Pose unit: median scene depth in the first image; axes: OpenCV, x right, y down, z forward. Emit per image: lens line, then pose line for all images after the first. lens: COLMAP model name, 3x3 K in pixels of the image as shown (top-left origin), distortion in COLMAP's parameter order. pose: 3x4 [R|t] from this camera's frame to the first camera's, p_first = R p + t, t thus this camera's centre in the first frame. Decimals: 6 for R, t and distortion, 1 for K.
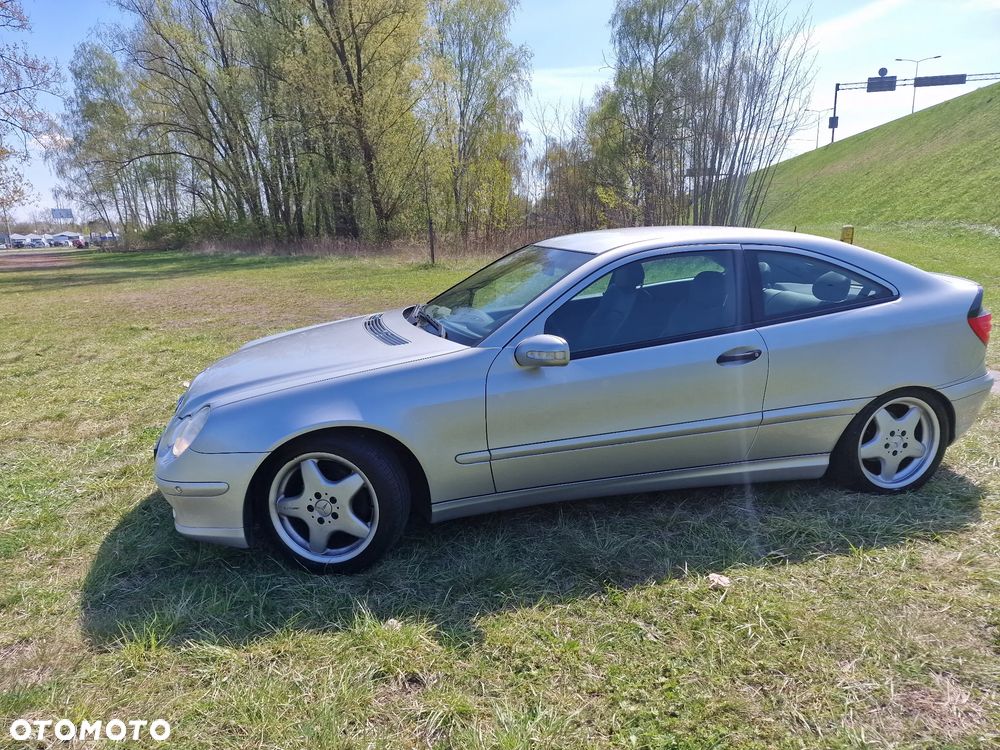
lens RADIAL K [[669.6, 0, 495.8], [0, 669.6, 376.8], [0, 0, 1]] dist [0.068999, -0.054630]
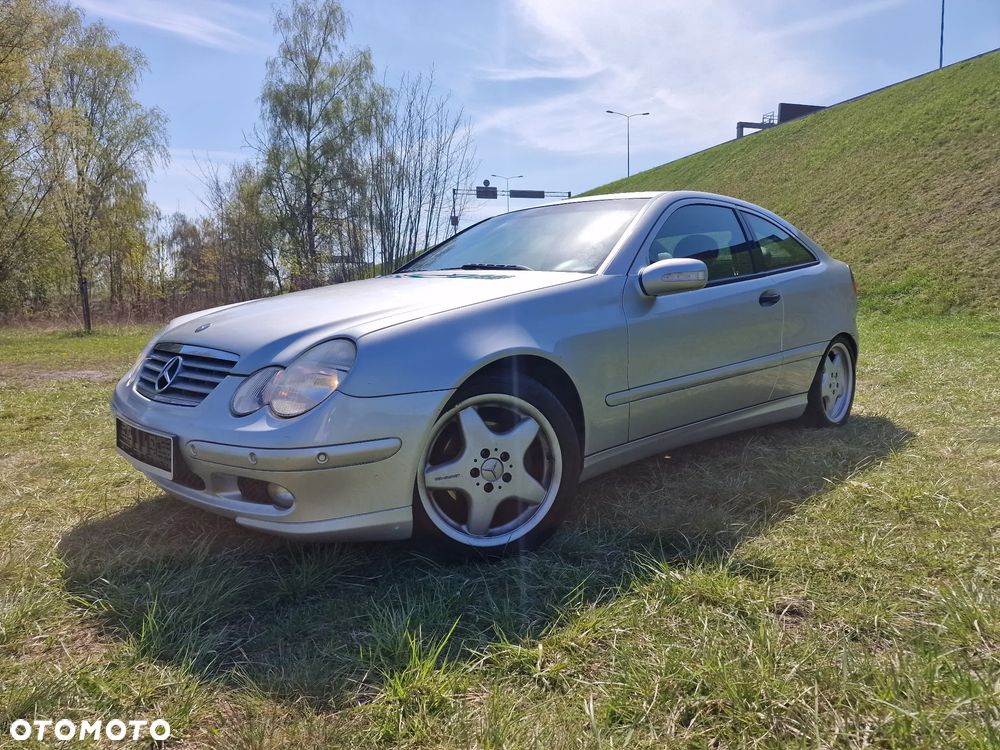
lens RADIAL K [[669.6, 0, 501.5], [0, 669.6, 376.3], [0, 0, 1]] dist [0.068999, -0.054630]
pose [[0.863735, -0.049166, 0.501542, -0.498739], [0.111091, 0.989323, -0.094333, 0.131590], [-0.491549, 0.137196, 0.859975, 0.268428]]
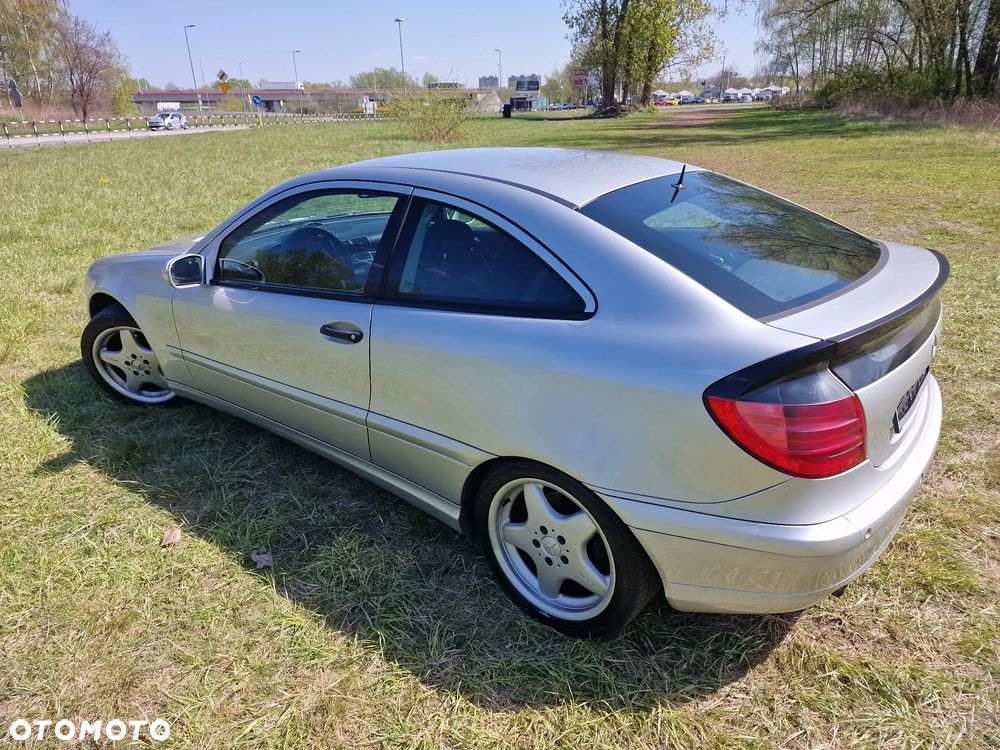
lens RADIAL K [[669.6, 0, 491.6], [0, 669.6, 381.0], [0, 0, 1]] dist [0.068999, -0.054630]
pose [[0.594922, 0.327116, -0.734209, 0.949956], [-0.175025, 0.944244, 0.278874, -0.204443], [0.784496, -0.037403, 0.619004, 0.586094]]
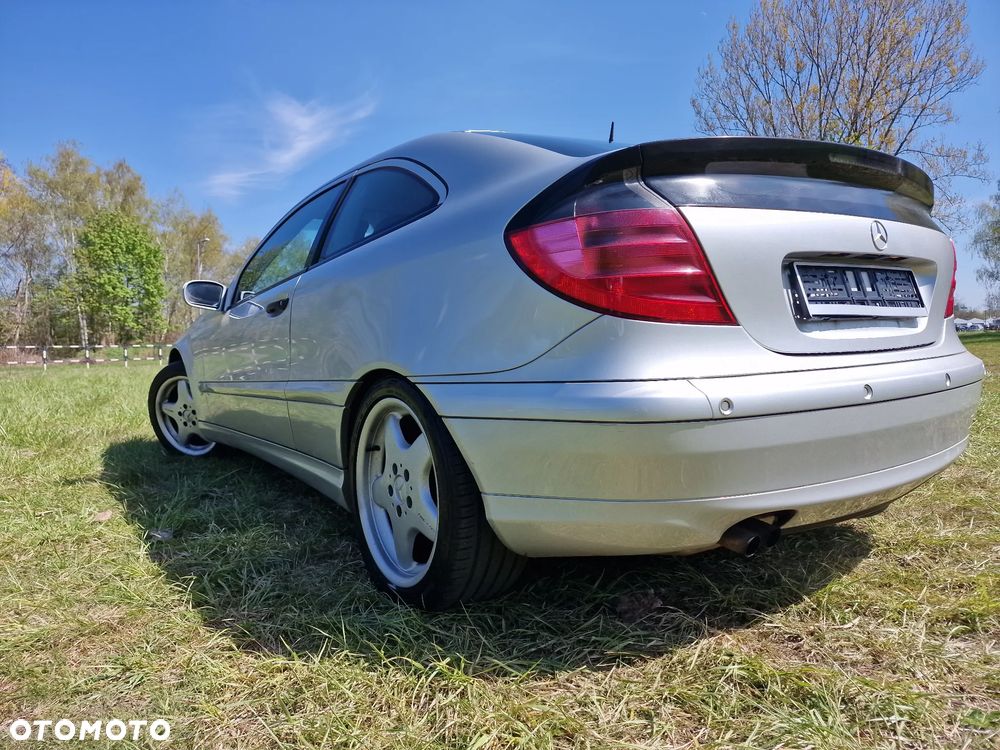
lens RADIAL K [[669.6, 0, 494.9], [0, 669.6, 363.7], [0, 0, 1]] dist [0.068999, -0.054630]
pose [[0.344310, 0.050701, -0.937486, 1.072558], [-0.184055, 0.982810, -0.014446, -0.001553], [0.920638, 0.177523, 0.347723, 0.871625]]
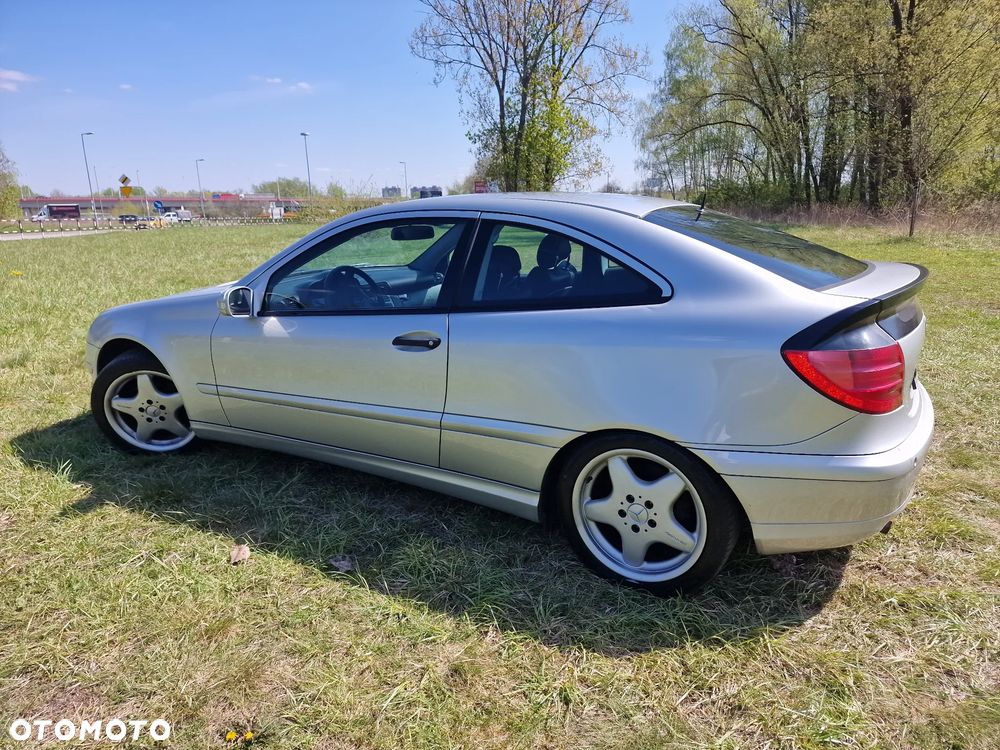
lens RADIAL K [[669.6, 0, 508.8], [0, 669.6, 373.0], [0, 0, 1]] dist [0.068999, -0.054630]
pose [[0.716857, 0.187687, -0.671483, 0.916960], [-0.159969, 0.981670, 0.103609, -0.090016], [0.678620, 0.033143, 0.733741, 0.415268]]
